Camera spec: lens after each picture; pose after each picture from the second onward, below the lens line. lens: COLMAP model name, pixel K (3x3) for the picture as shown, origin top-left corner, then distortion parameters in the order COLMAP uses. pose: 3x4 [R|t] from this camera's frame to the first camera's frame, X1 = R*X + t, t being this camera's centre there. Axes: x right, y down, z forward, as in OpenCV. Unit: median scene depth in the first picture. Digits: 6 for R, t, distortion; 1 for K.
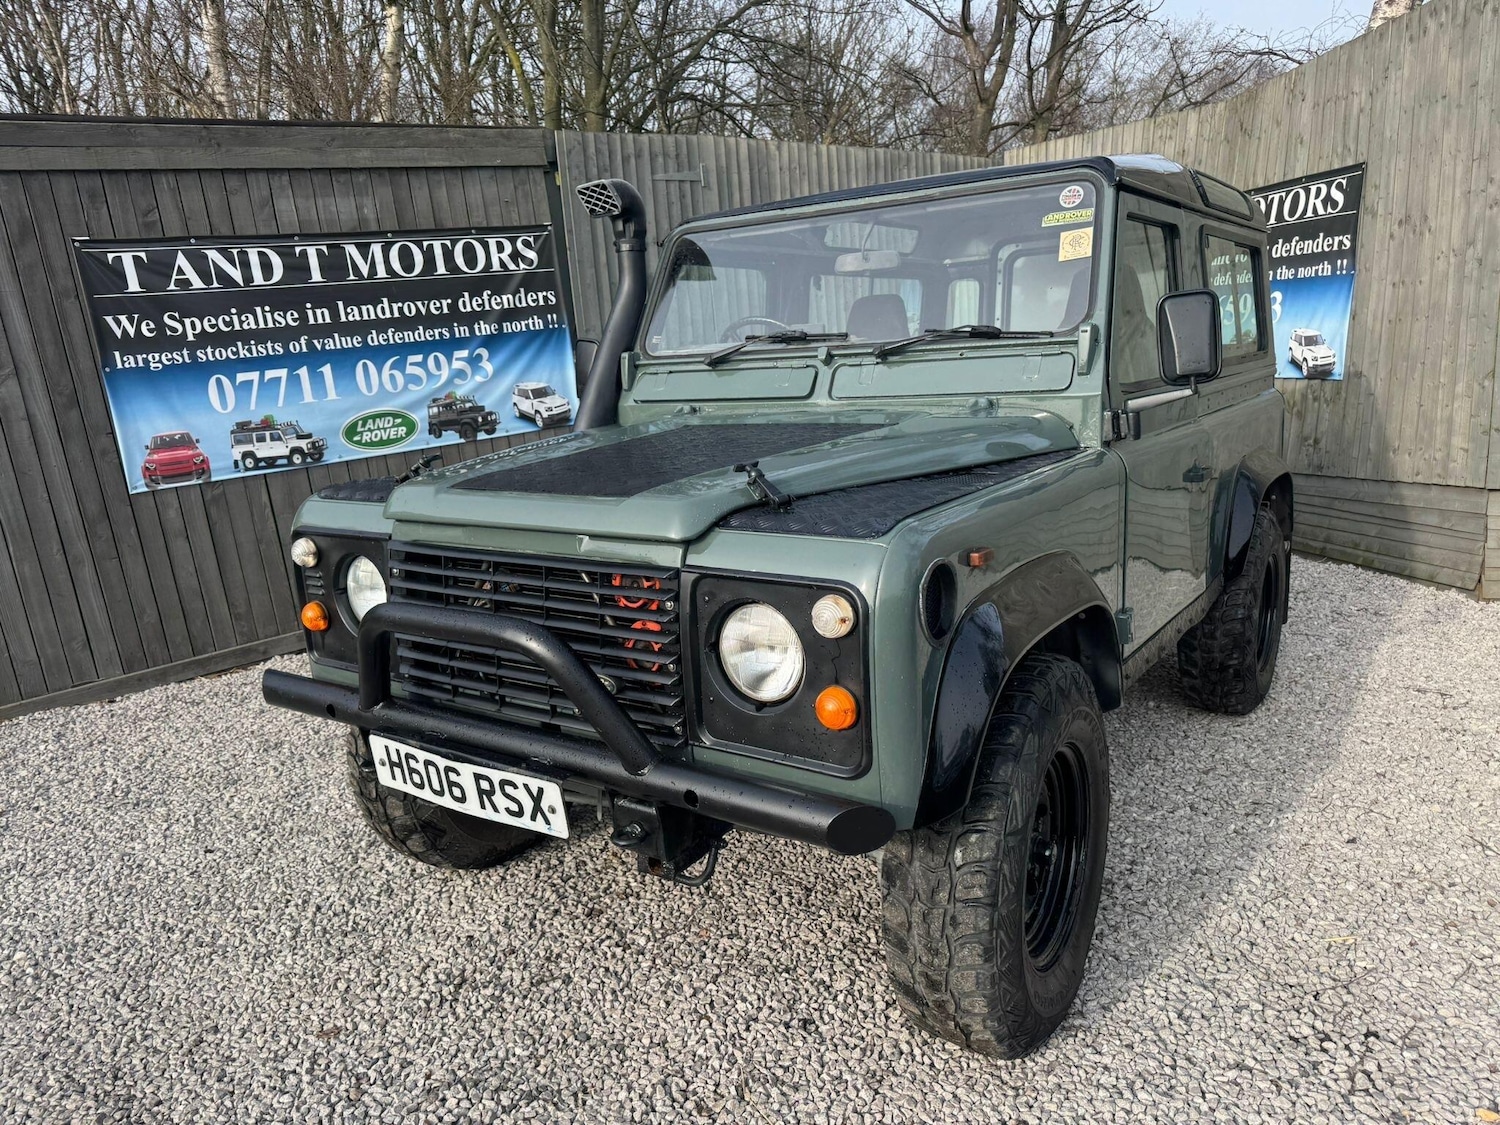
lens RADIAL K [[1065.5, 0, 760.6], [0, 1065.5, 594.9], [0, 0, 1]] dist [0.017275, -0.019205]
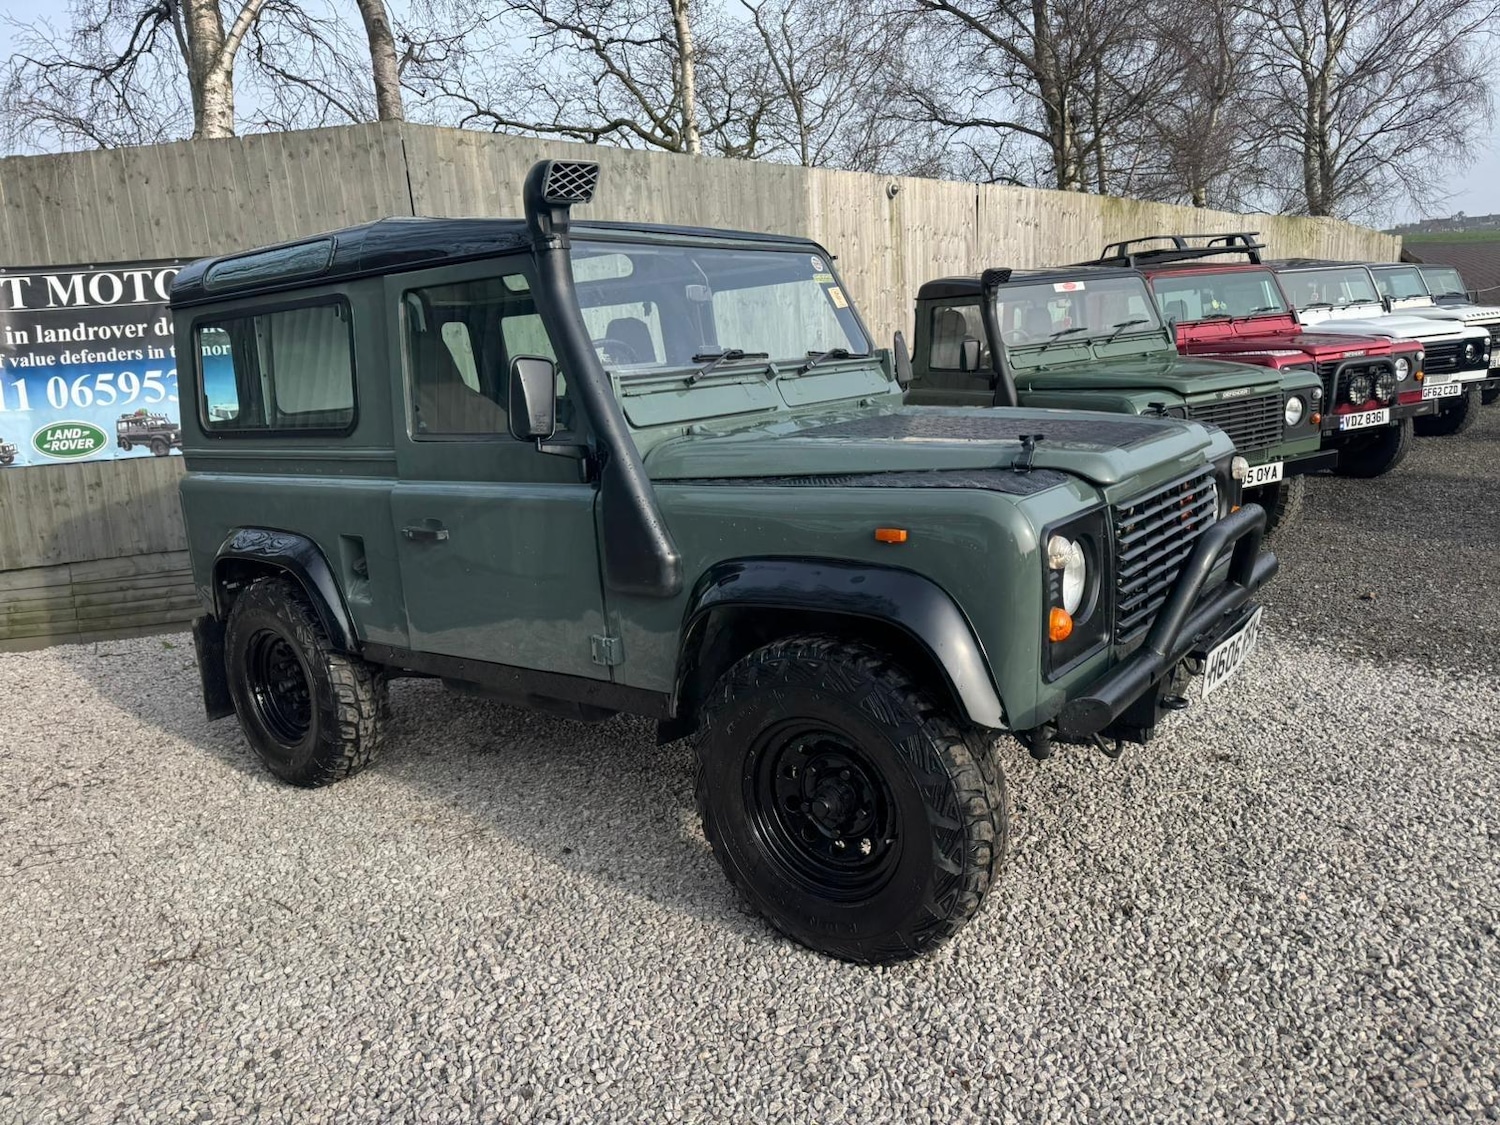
lens RADIAL K [[1065.5, 0, 763.7], [0, 1065.5, 571.1], [0, 0, 1]] dist [0.017275, -0.019205]
pose [[0.842976, 0.046480, -0.535939, 0.962708], [-0.133642, 0.983122, -0.124942, 0.022358], [0.521086, 0.176947, 0.834960, 0.550443]]
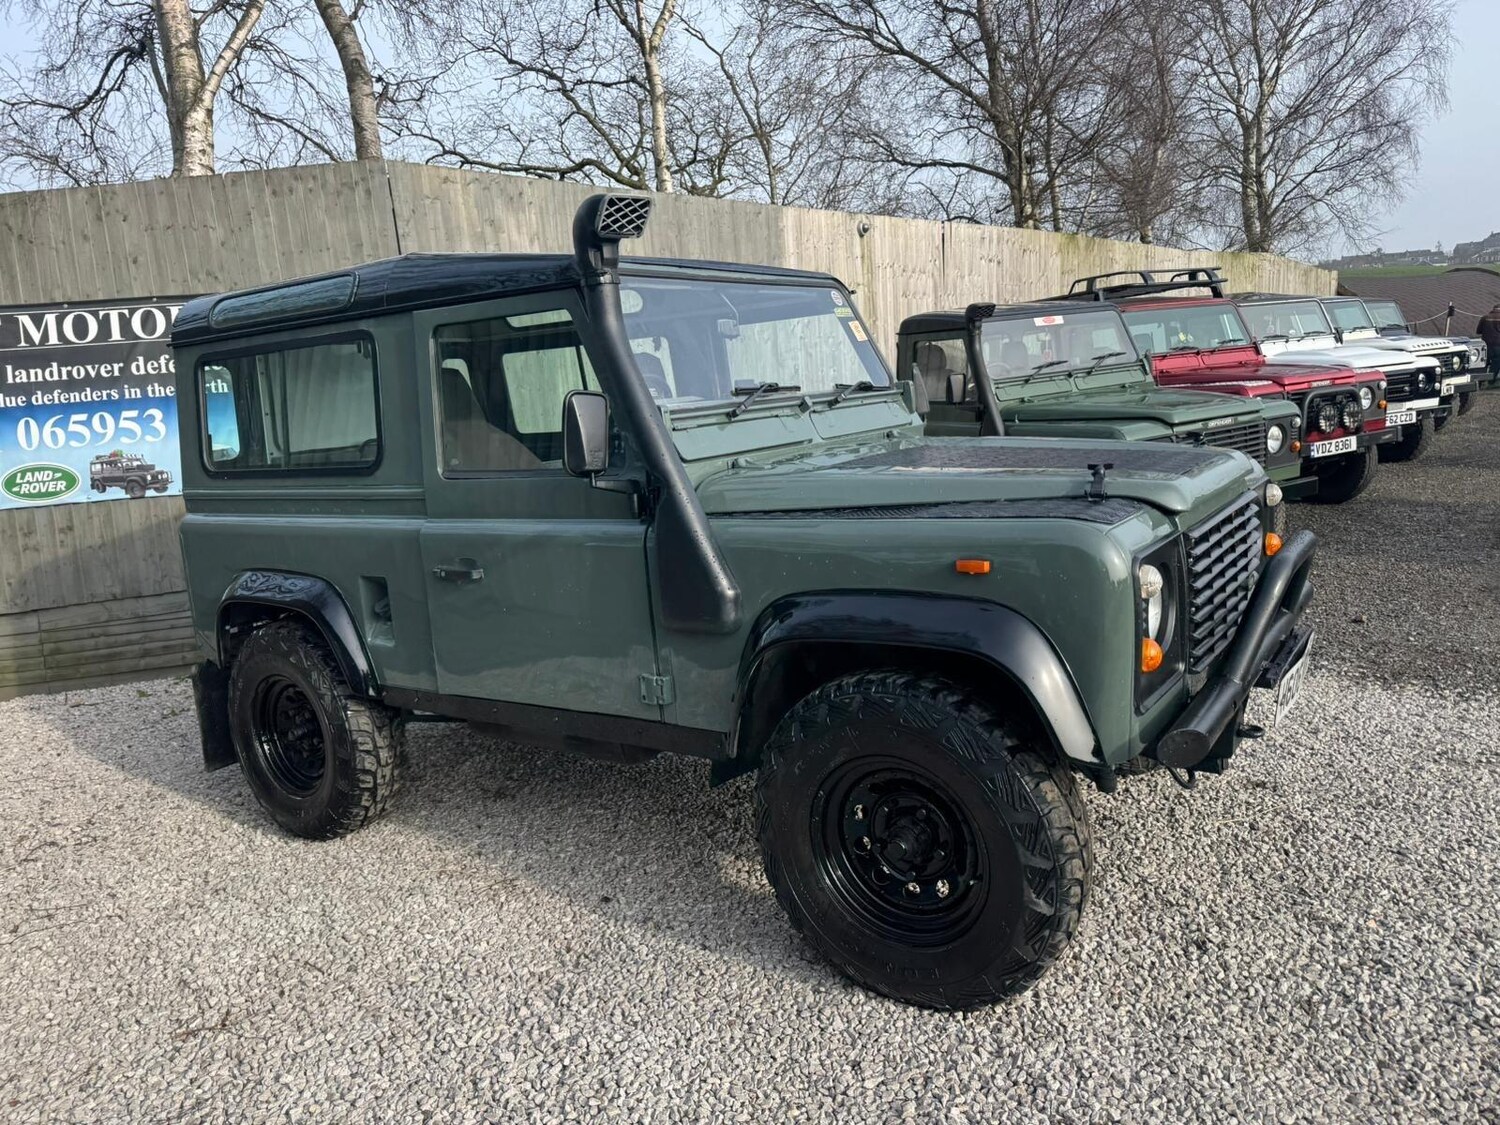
lens RADIAL K [[1065.5, 0, 762.1], [0, 1065.5, 559.3], [0, 0, 1]] dist [0.017275, -0.019205]
pose [[0.866835, 0.009997, -0.498495, 0.911900], [-0.110497, 0.978790, -0.172514, 0.027175], [0.486197, 0.204623, 0.849554, 0.531637]]
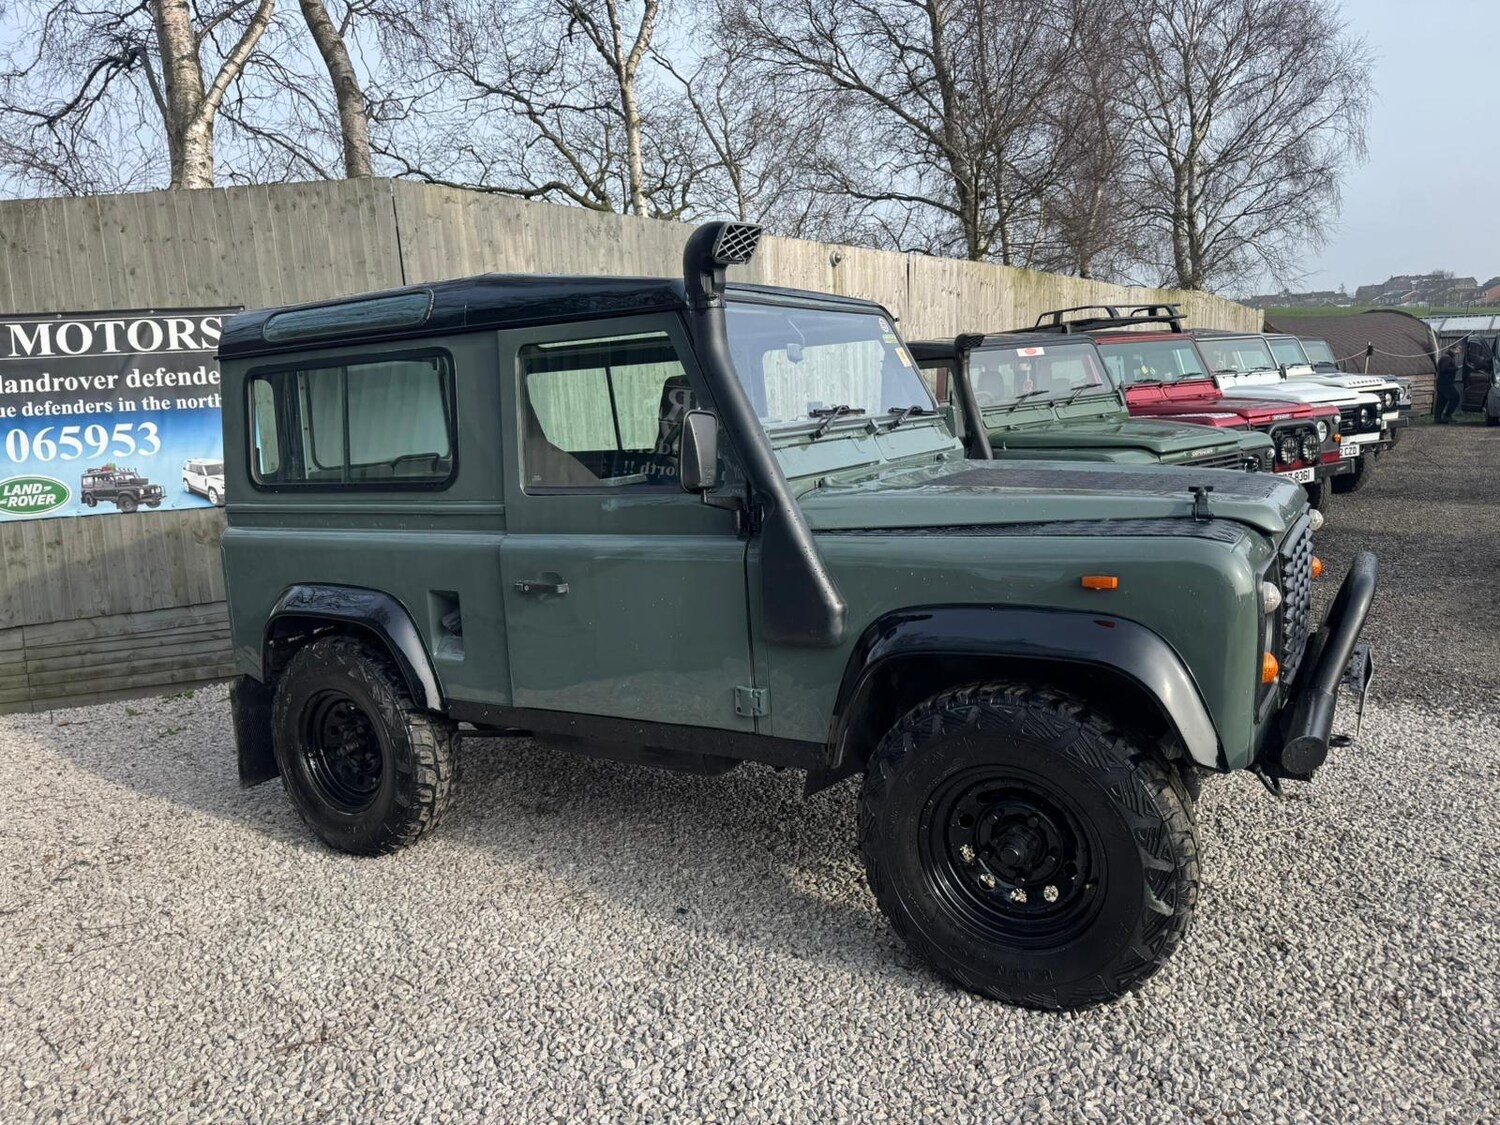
lens RADIAL K [[1065.5, 0, 747.1], [0, 1065.5, 559.8], [0, 0, 1]] dist [0.017275, -0.019205]
pose [[0.893393, 0.006856, -0.449223, 0.840837], [-0.108447, 0.973608, -0.200815, 0.044380], [0.435990, 0.228124, 0.870558, 0.477556]]
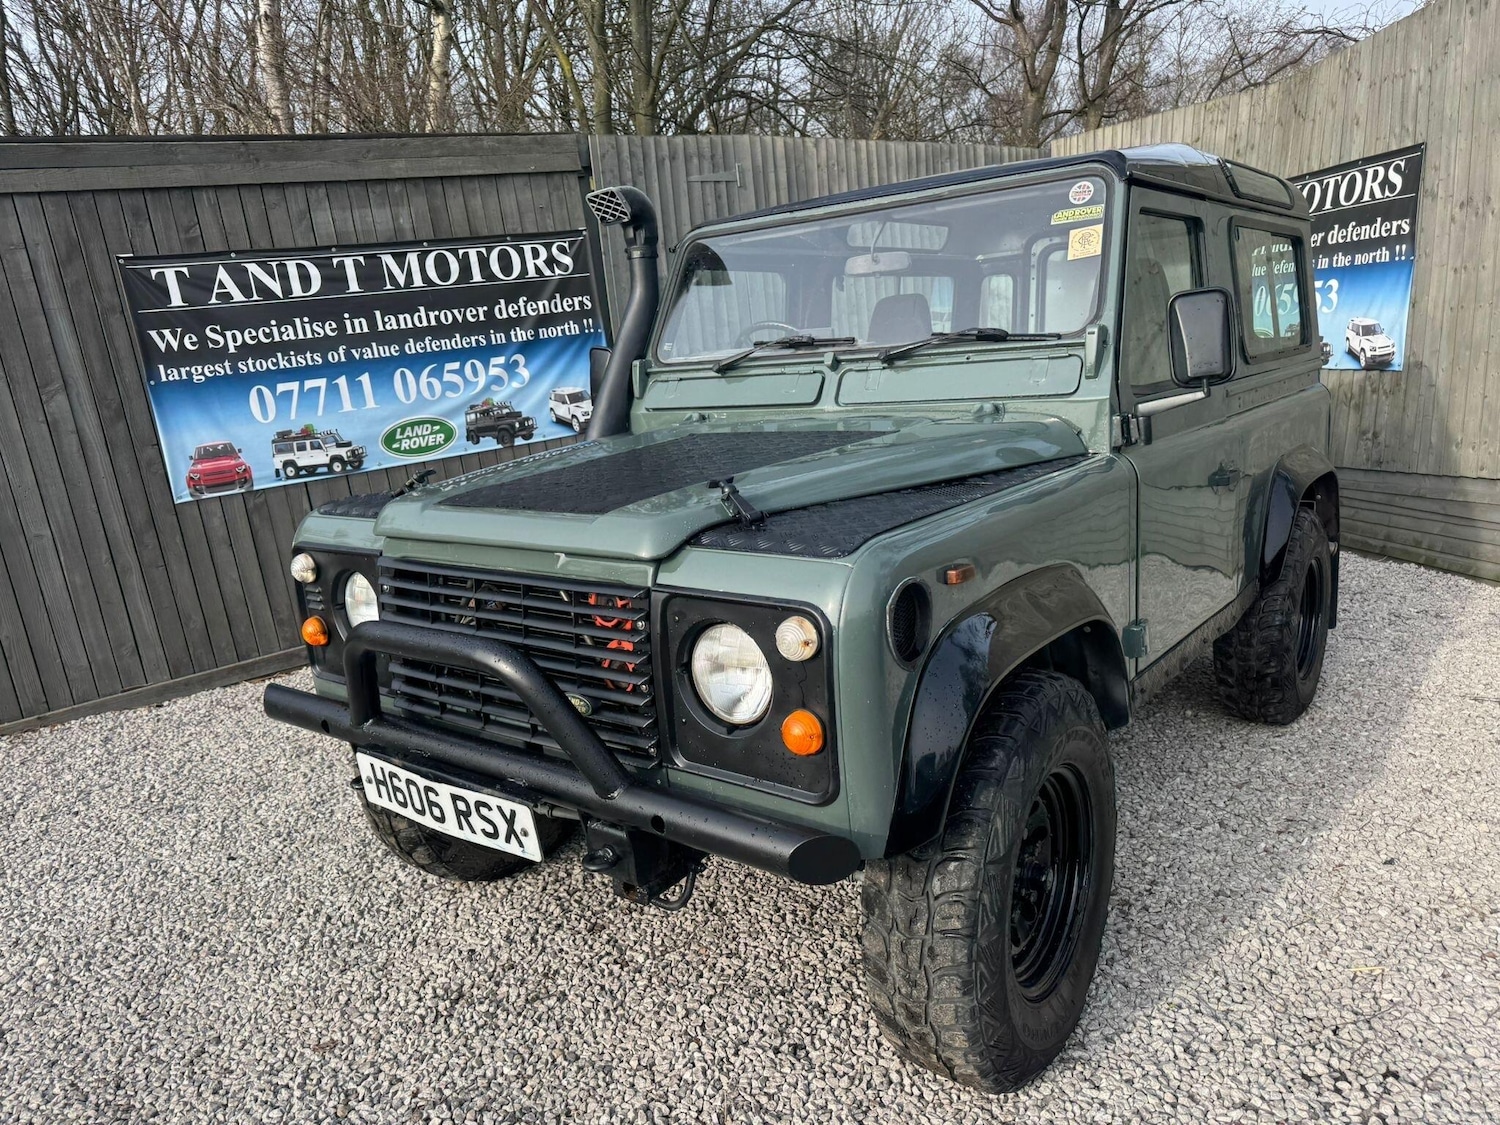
lens RADIAL K [[1065.5, 0, 759.2], [0, 1065.5, 595.3], [0, 0, 1]] dist [0.017275, -0.019205]
pose [[0.998160, -0.004260, -0.060486, 0.030851], [0.004502, 0.999982, 0.003868, -0.008023], [0.060469, -0.004133, 0.998162, 0.010079]]
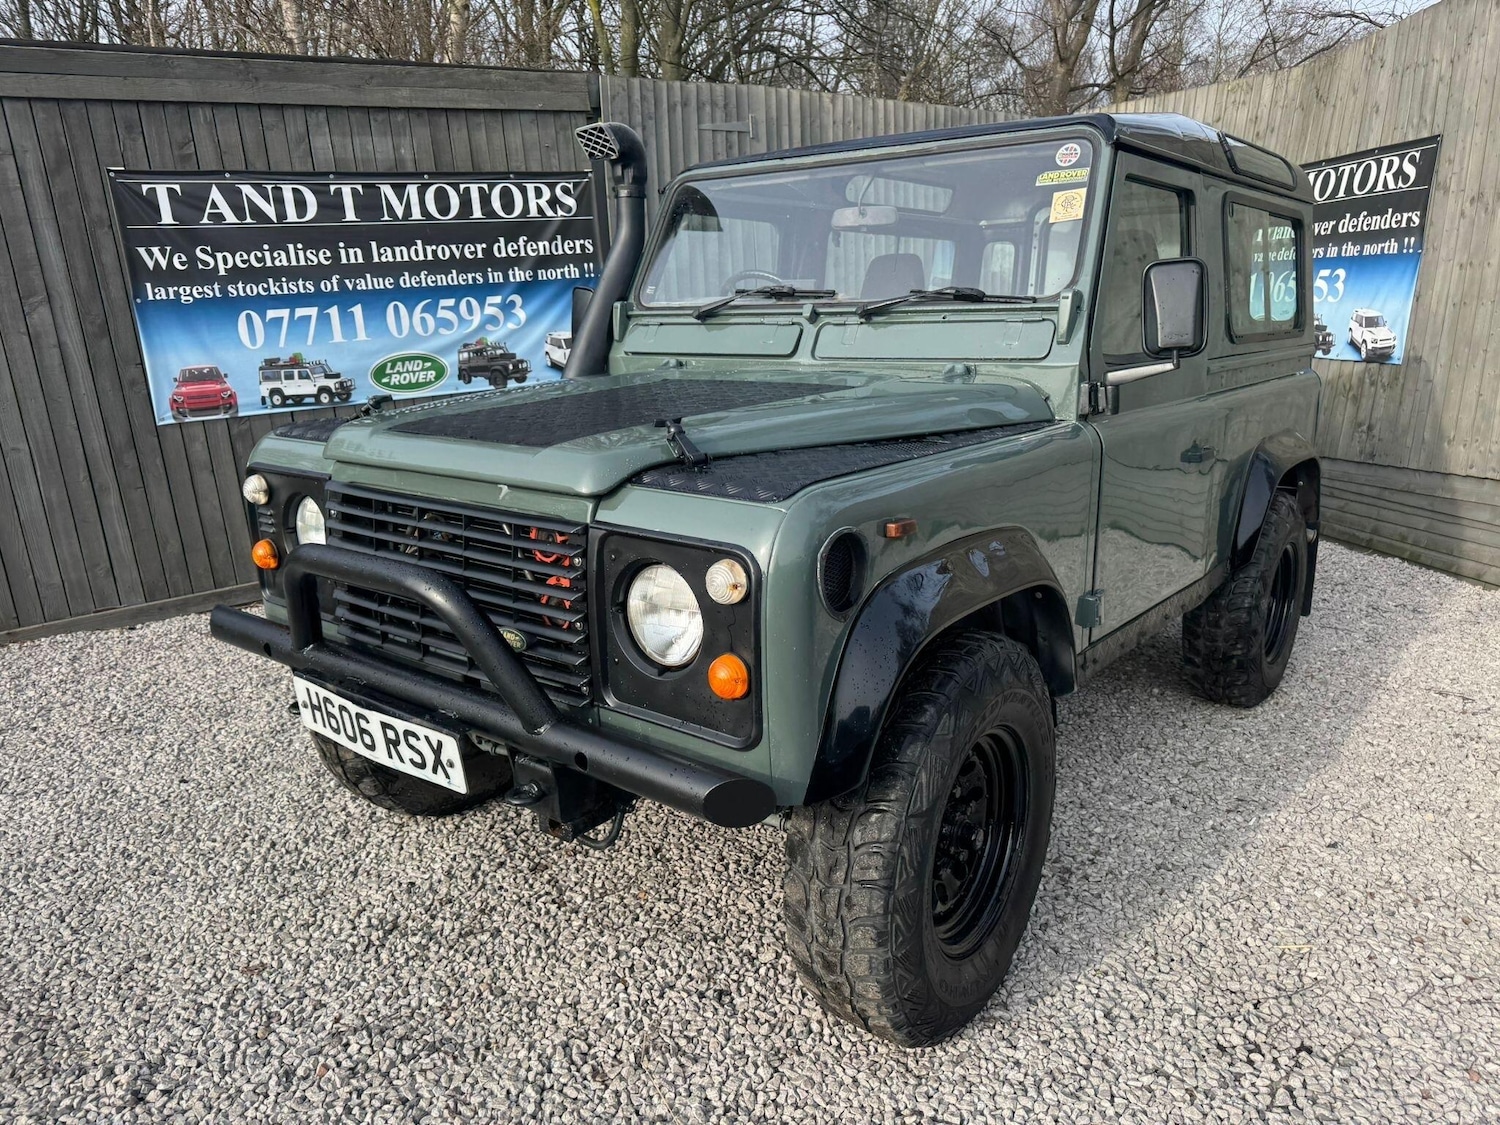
lens RADIAL K [[1065.5, 0, 776.3], [0, 1065.5, 586.2], [0, 0, 1]] dist [0.017275, -0.019205]
pose [[0.997352, 0.053713, -0.049027, 0.053587], [-0.052323, 0.998203, 0.029198, -0.002230], [0.050507, -0.026556, 0.998371, 0.014164]]
